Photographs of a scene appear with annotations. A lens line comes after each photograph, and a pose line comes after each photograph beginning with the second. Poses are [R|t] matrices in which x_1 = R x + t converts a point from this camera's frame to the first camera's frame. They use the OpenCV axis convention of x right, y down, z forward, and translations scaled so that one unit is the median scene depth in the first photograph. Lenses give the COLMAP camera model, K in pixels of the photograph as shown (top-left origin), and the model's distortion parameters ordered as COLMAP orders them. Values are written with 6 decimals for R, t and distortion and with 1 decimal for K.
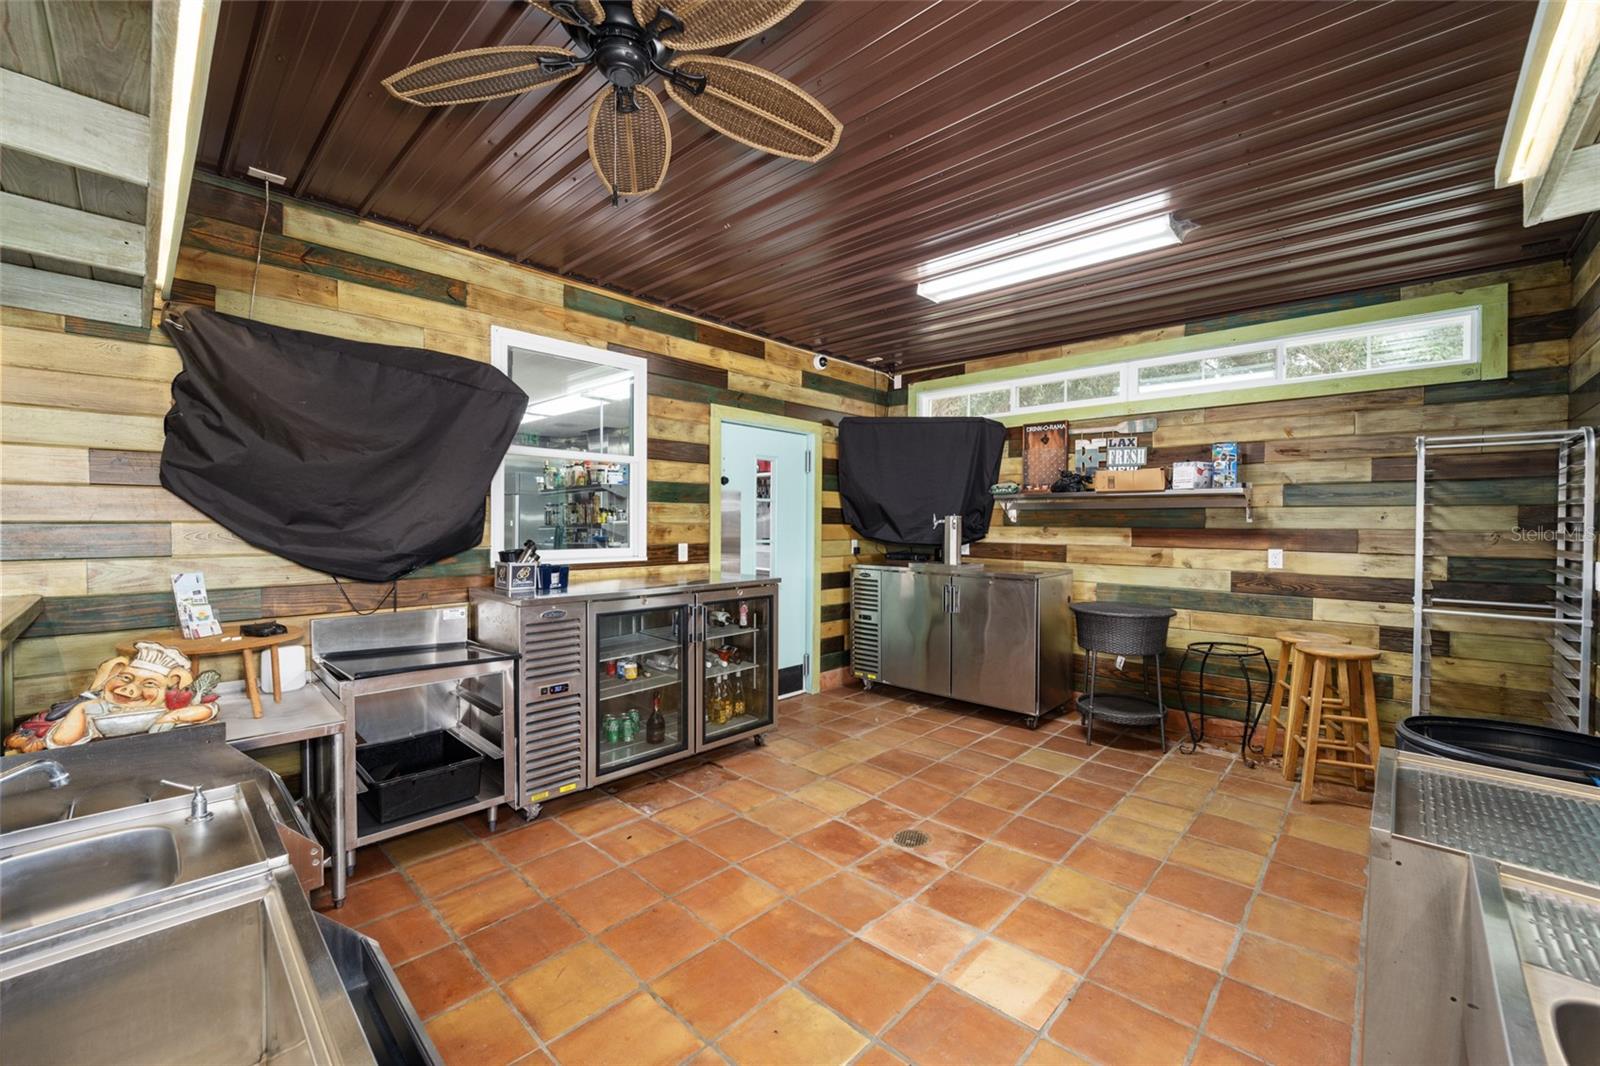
lens RADIAL K [[636.9, 0, 796.8], [0, 636.9, 532.9], [0, 0, 1]] dist [0.000005, -0.007553]
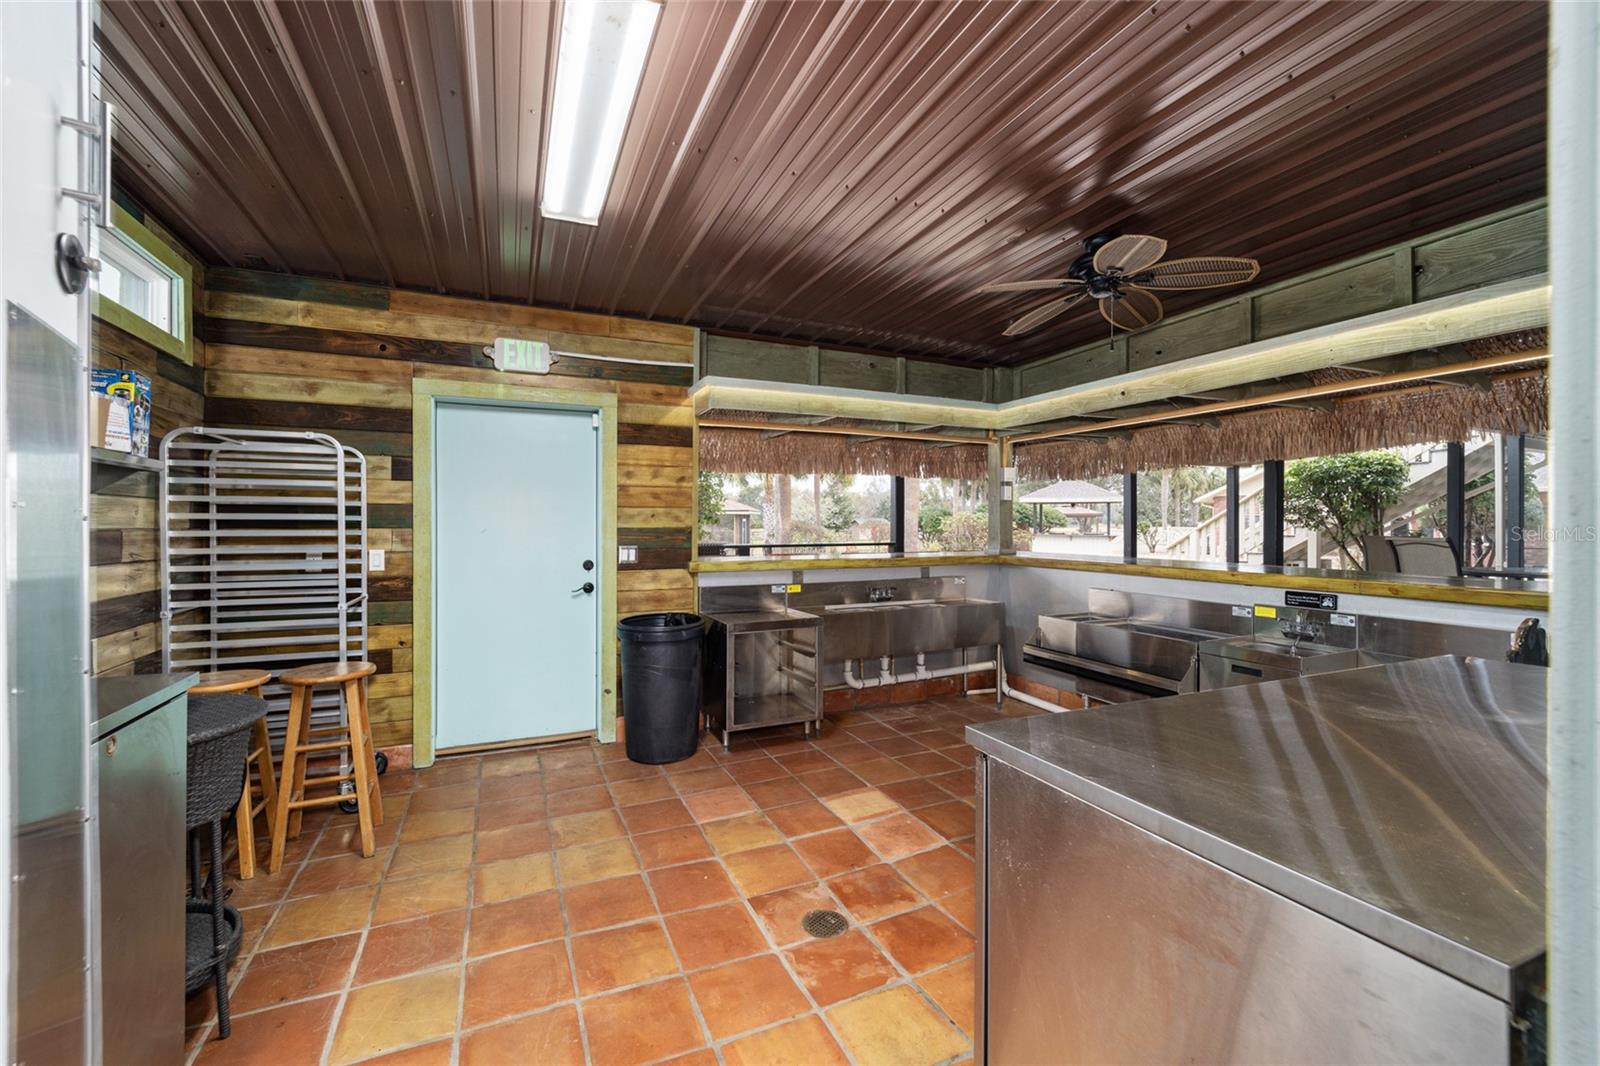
lens RADIAL K [[644.6, 0, 795.9], [0, 644.6, 526.2], [0, 0, 1]] dist [-0.010154, 0.000173]
pose [[-0.926231, -0.005084, 0.376923, -0.060017], [0.001499, 0.999851, 0.017170, -0.018606], [-0.376955, 0.016469, -0.926085, 1.266478]]
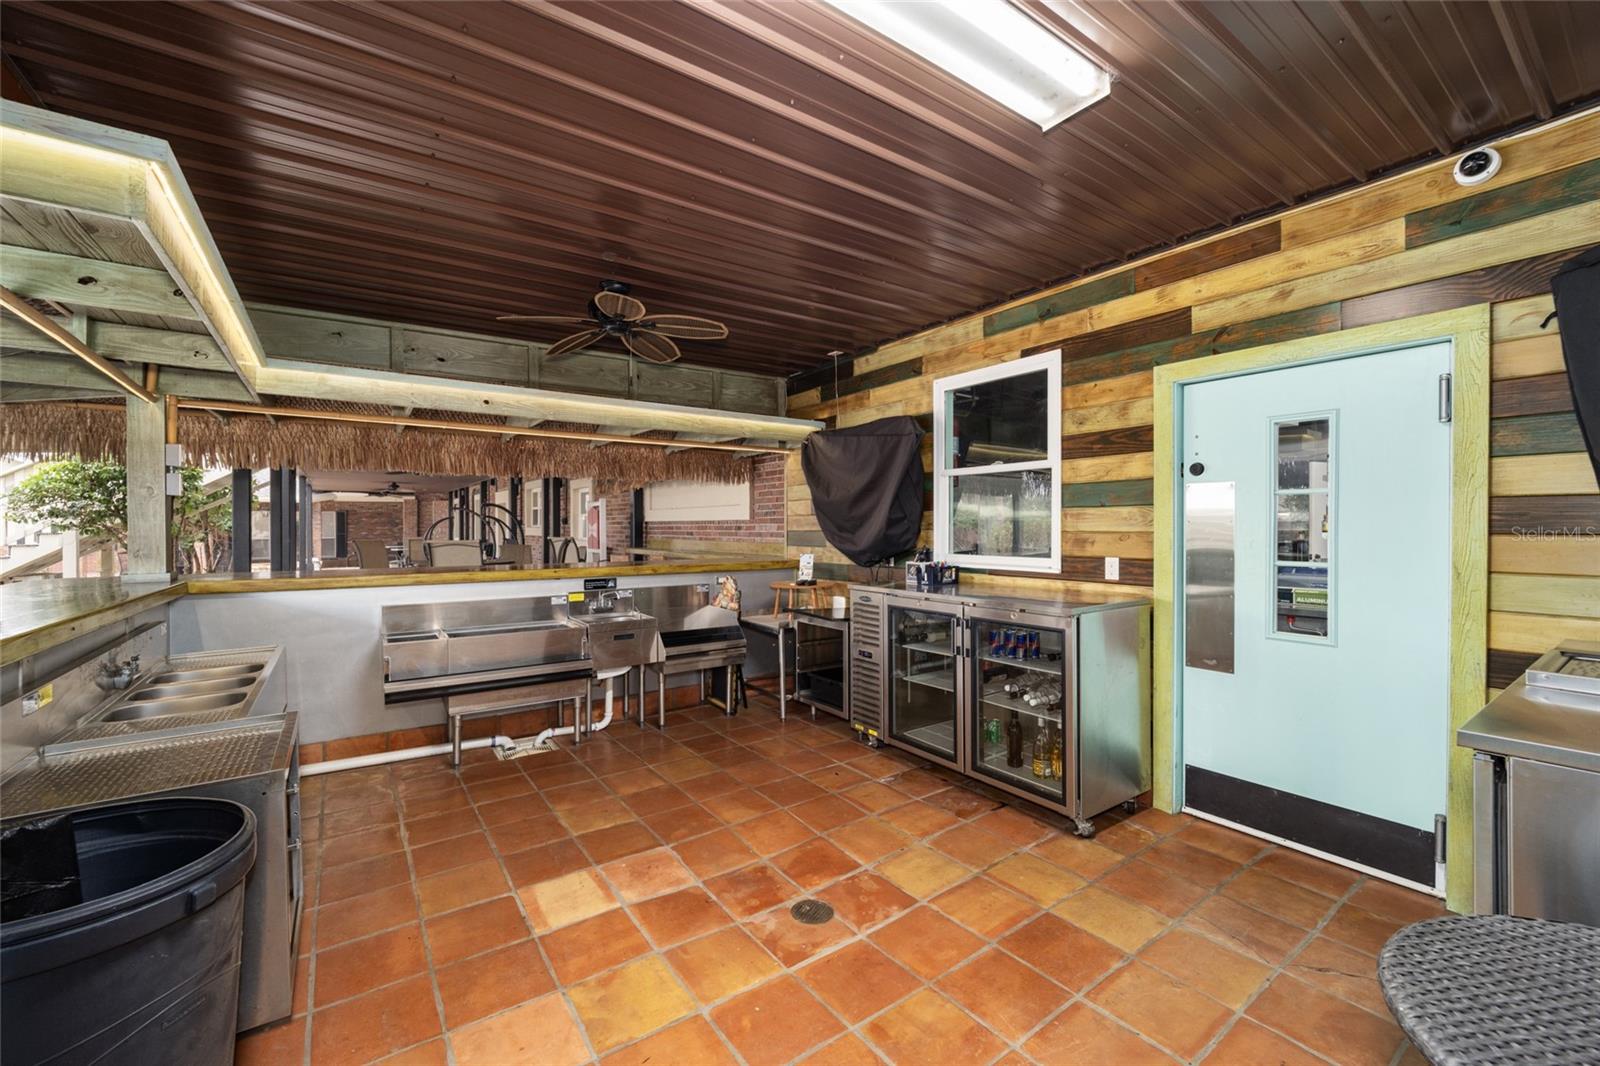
lens RADIAL K [[639.7, 0, 796.5], [0, 639.7, 529.0], [0, 0, 1]] dist [-0.004825, -0.000248]
pose [[-0.189812, -0.000766, -0.981820, 0.731217], [-0.013540, 0.999907, 0.001837, -0.015816], [0.981727, 0.013643, -0.189805, 0.822653]]
